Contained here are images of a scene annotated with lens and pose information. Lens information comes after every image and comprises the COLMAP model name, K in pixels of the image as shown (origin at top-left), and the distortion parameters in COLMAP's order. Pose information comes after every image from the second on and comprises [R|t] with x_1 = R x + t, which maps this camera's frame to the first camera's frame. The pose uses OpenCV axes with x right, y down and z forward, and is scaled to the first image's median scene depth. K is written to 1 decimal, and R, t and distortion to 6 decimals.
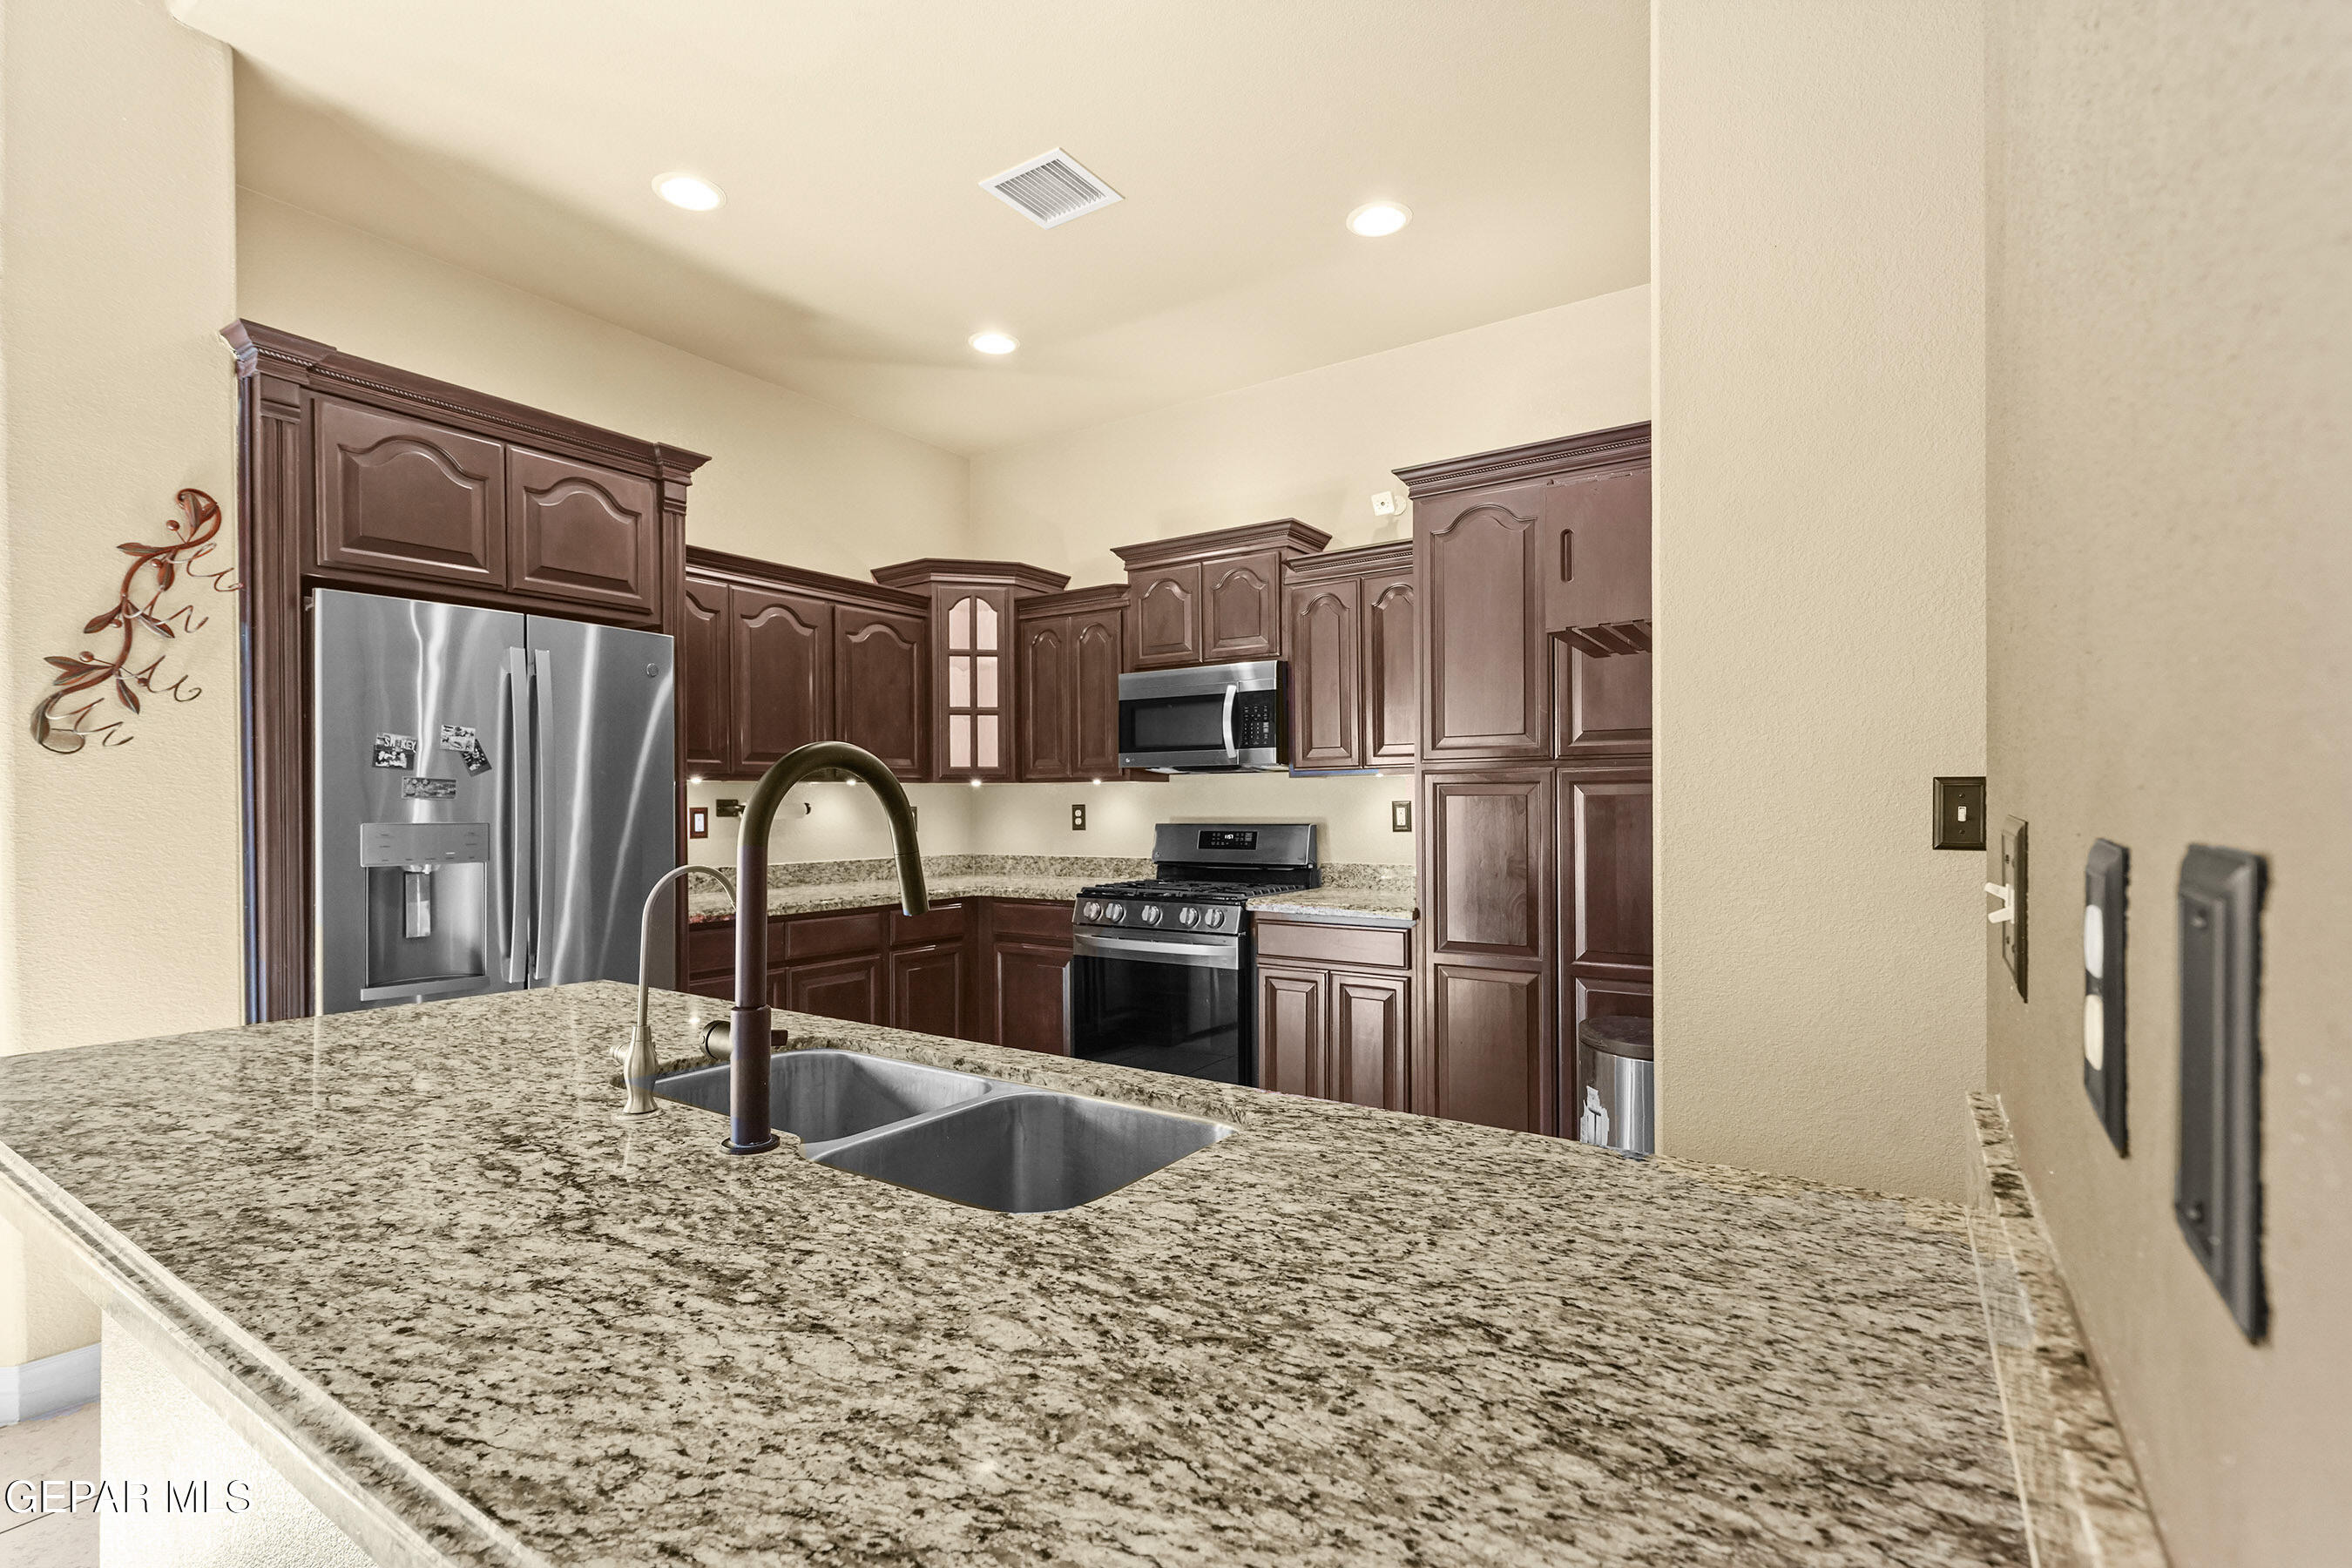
lens RADIAL K [[1080.5, 0, 1169.0], [0, 1080.5, 806.0], [0, 0, 1]] dist [-0.003554, 0.001702]
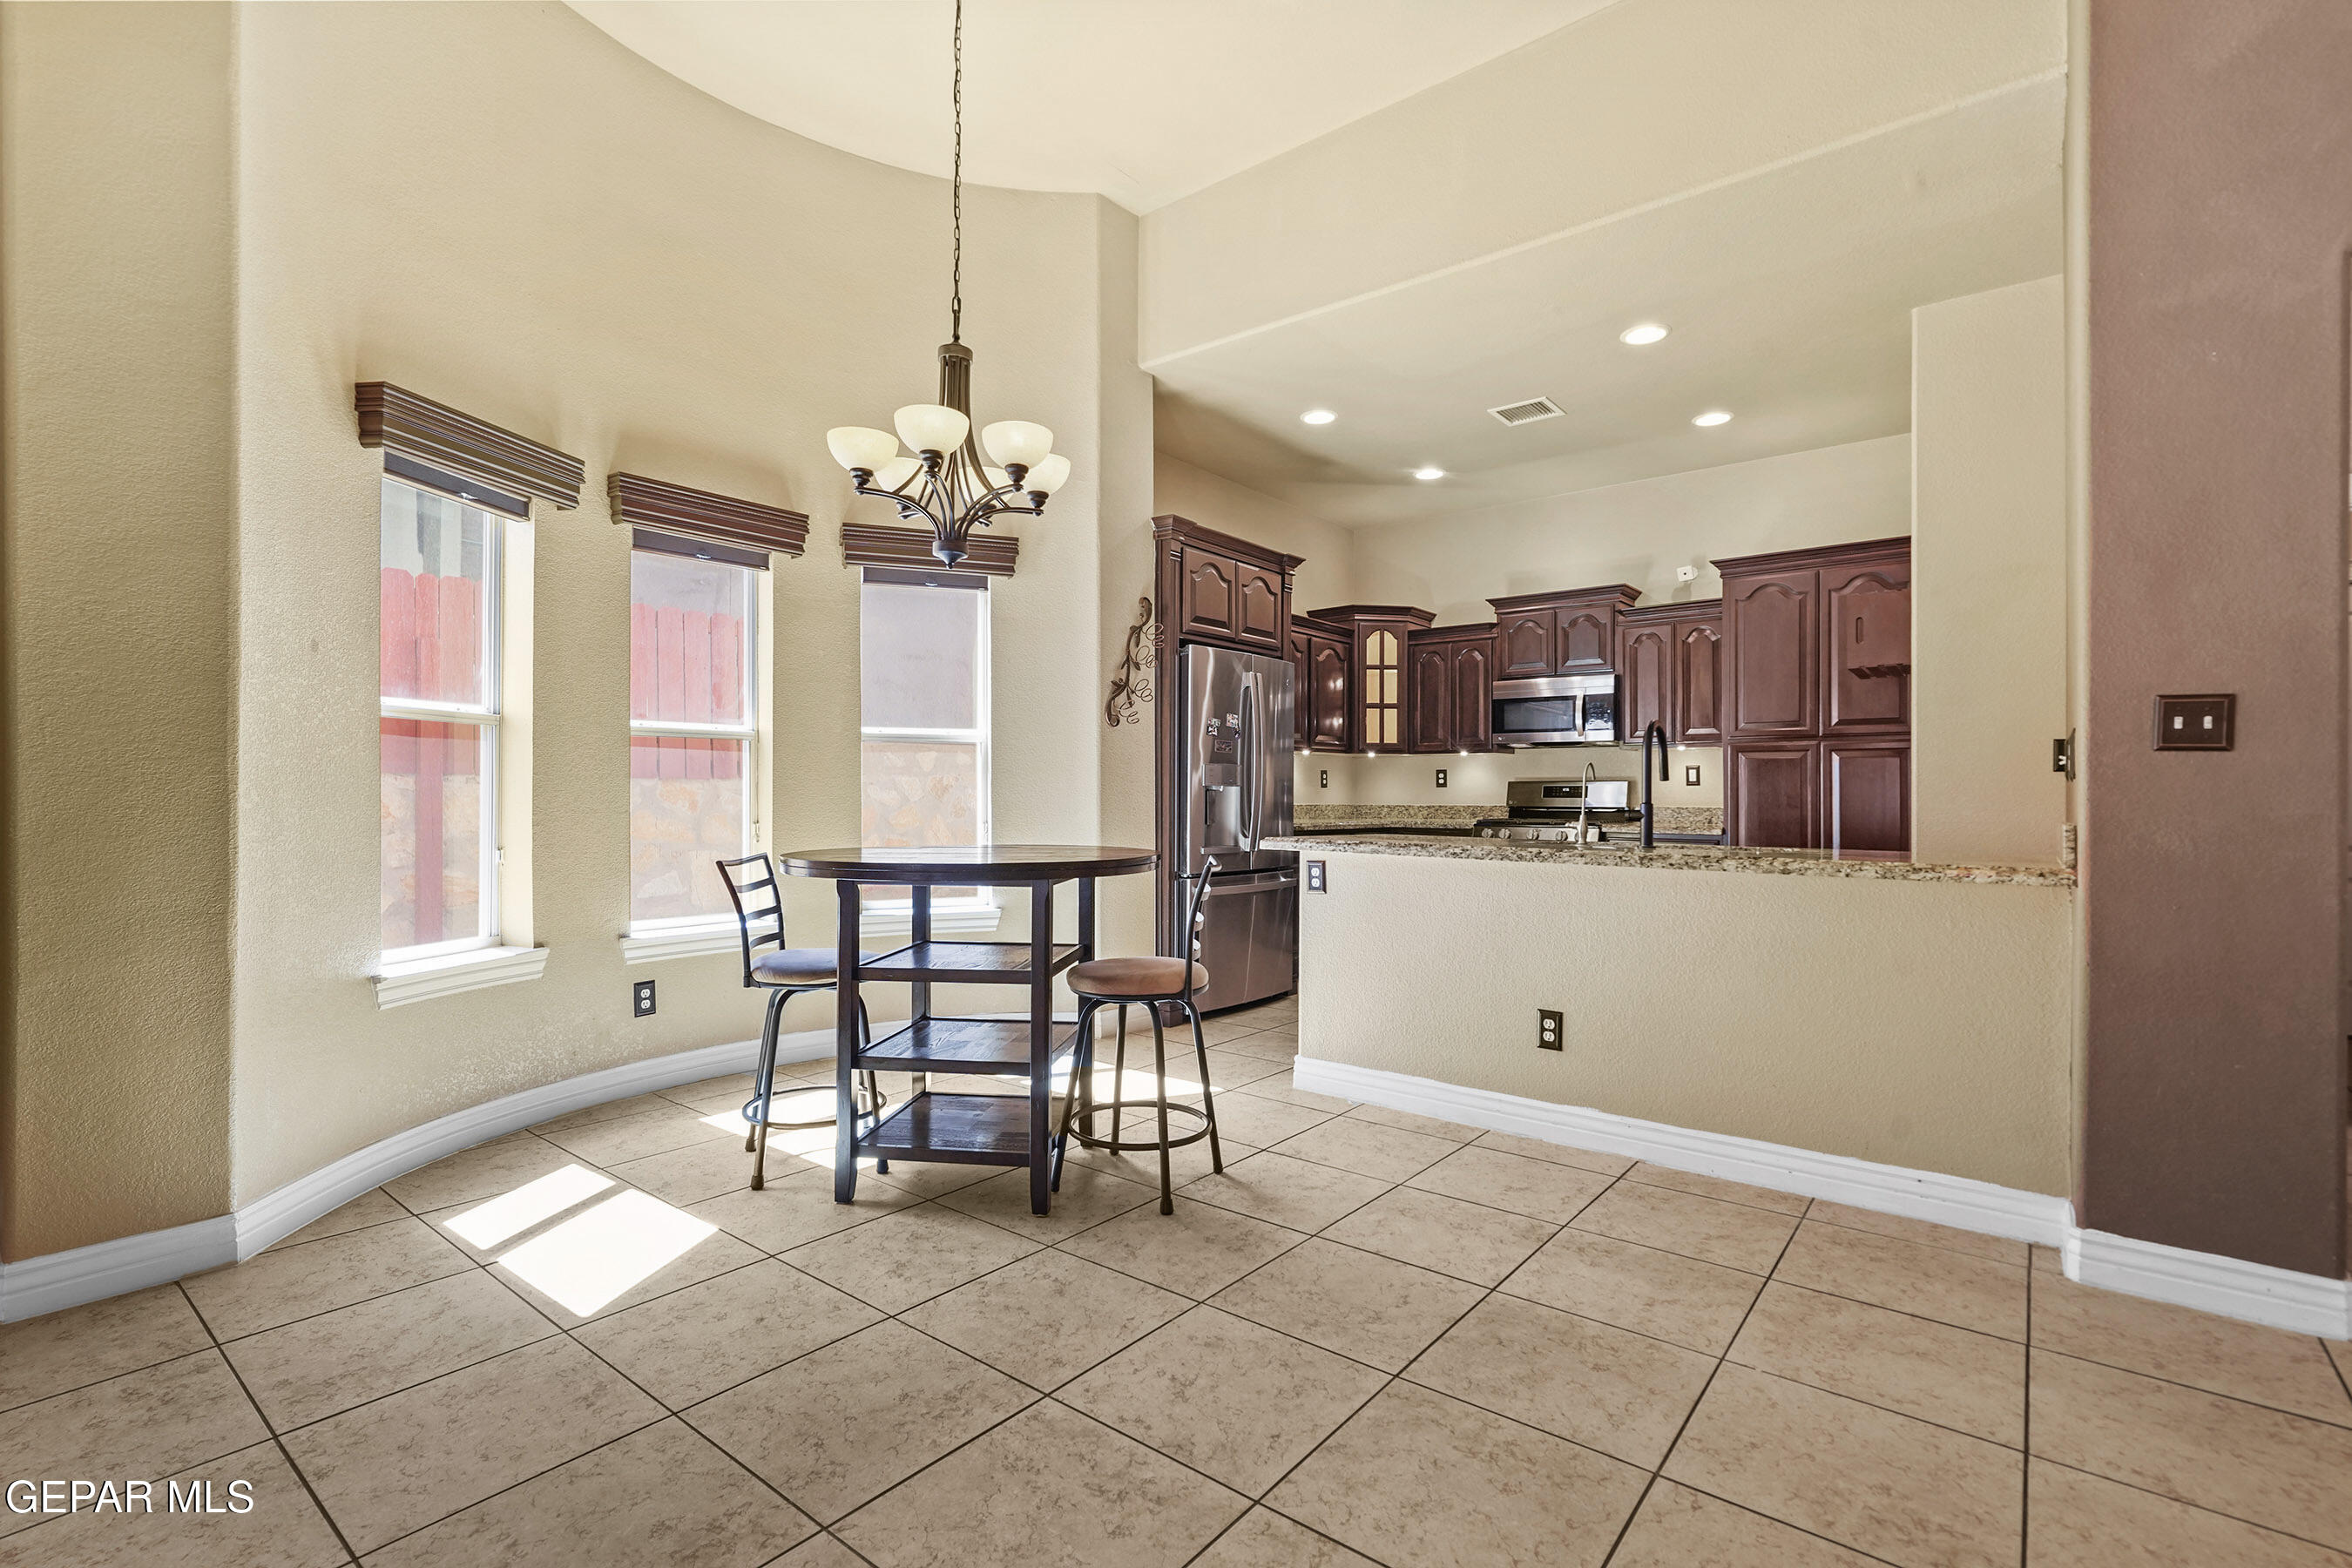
lens RADIAL K [[1080.5, 0, 1176.2], [0, 1080.5, 783.5], [0, 0, 1]] dist [-0.003554, 0.001702]
pose [[0.996448, 0.007997, -0.083832, -0.387239], [-0.009134, 0.999871, -0.013187, 0.047941], [0.083716, 0.013906, 0.996393, -0.587579]]
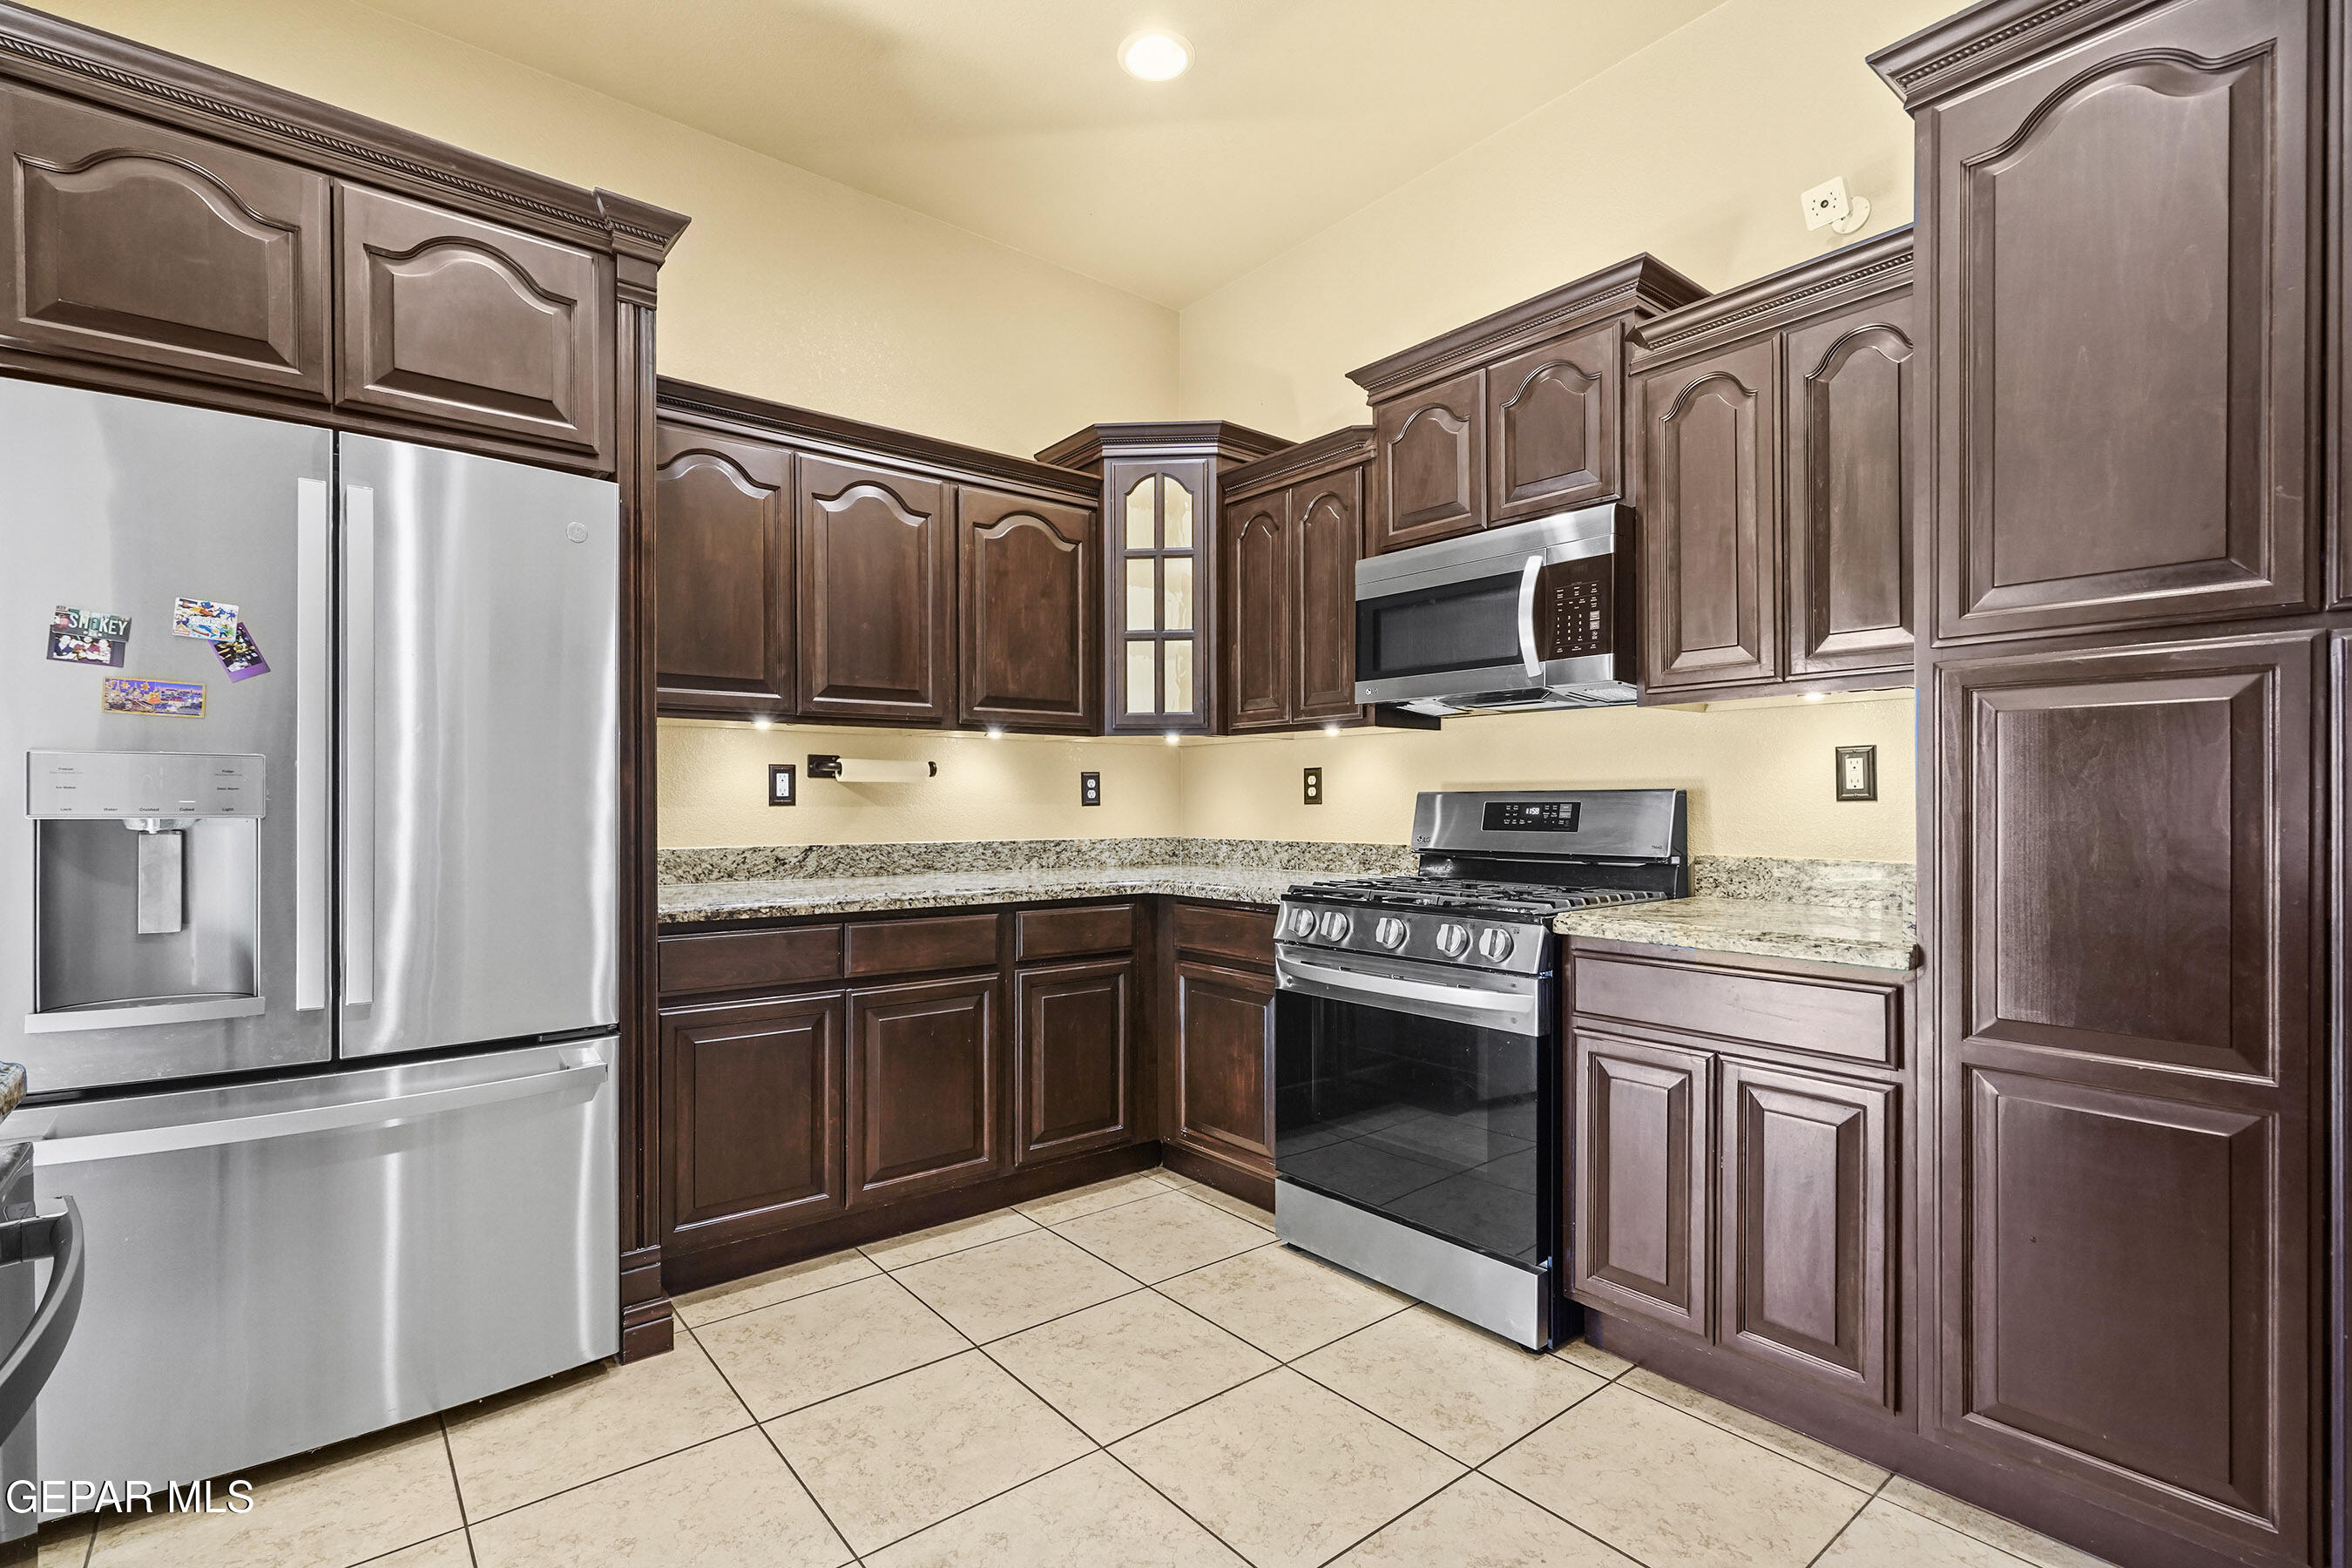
lens RADIAL K [[1080.5, 0, 1165.1], [0, 1080.5, 807.4], [0, 0, 1]] dist [-0.003554, 0.001702]
pose [[0.954935, 0.005807, -0.296760, 0.040865], [-0.004961, 0.999981, 0.003606, 0.026924], [0.296775, -0.001971, 0.954945, 0.364957]]
